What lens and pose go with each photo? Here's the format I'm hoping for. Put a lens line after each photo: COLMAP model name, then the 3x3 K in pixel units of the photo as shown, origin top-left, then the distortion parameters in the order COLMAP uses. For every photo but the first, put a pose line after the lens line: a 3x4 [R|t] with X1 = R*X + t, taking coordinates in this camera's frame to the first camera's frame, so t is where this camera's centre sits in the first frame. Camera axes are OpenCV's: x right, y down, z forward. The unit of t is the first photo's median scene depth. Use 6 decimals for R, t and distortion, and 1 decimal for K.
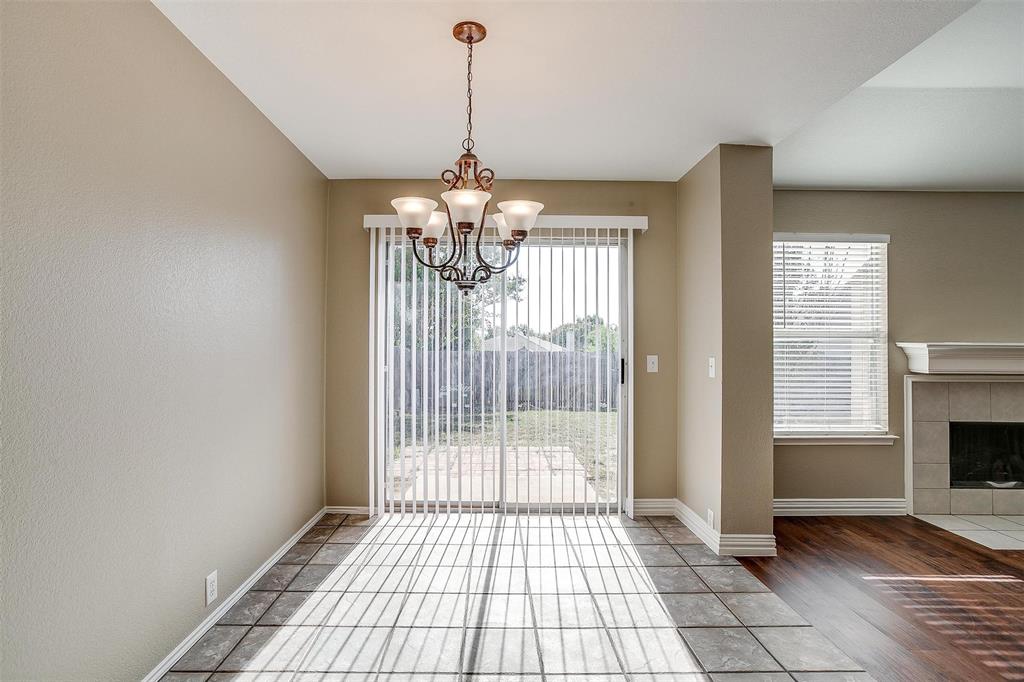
lens RADIAL K [[490.0, 0, 517.3], [0, 490.0, 337.5], [0, 0, 1]] dist [-0.042065, 0.000101]
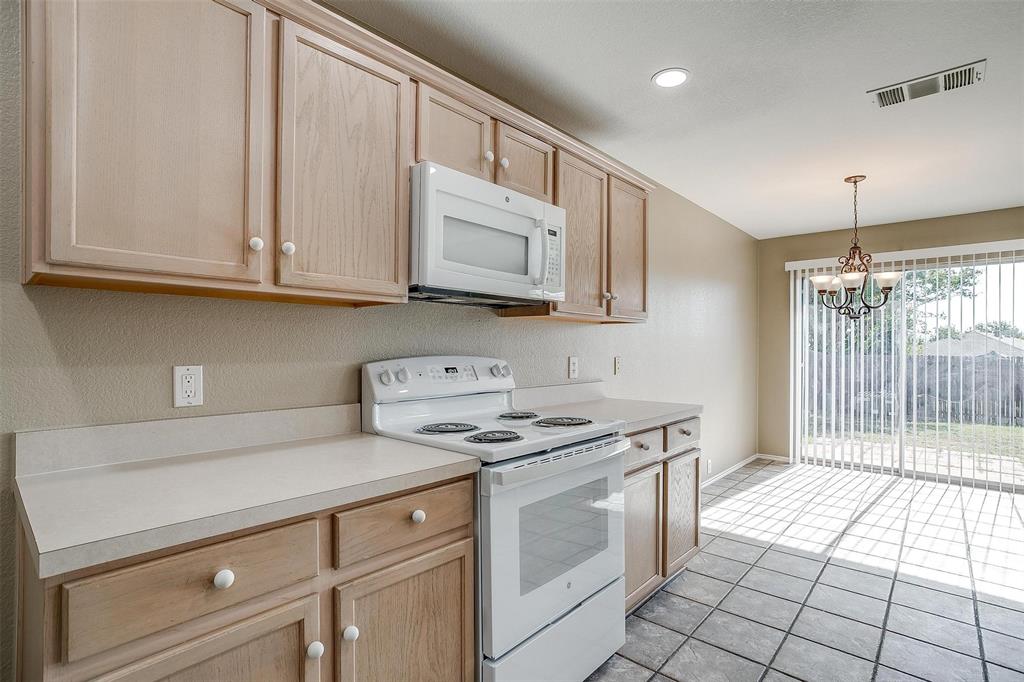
lens RADIAL K [[483.1, 0, 509.1], [0, 483.1, 344.8], [0, 0, 1]] dist [-0.028864, 0.000183]
pose [[0.698716, -0.000153, -0.715399, 0.143032], [0.005360, 0.999973, 0.005022, -0.008284], [0.715379, -0.007343, 0.698698, -0.635511]]
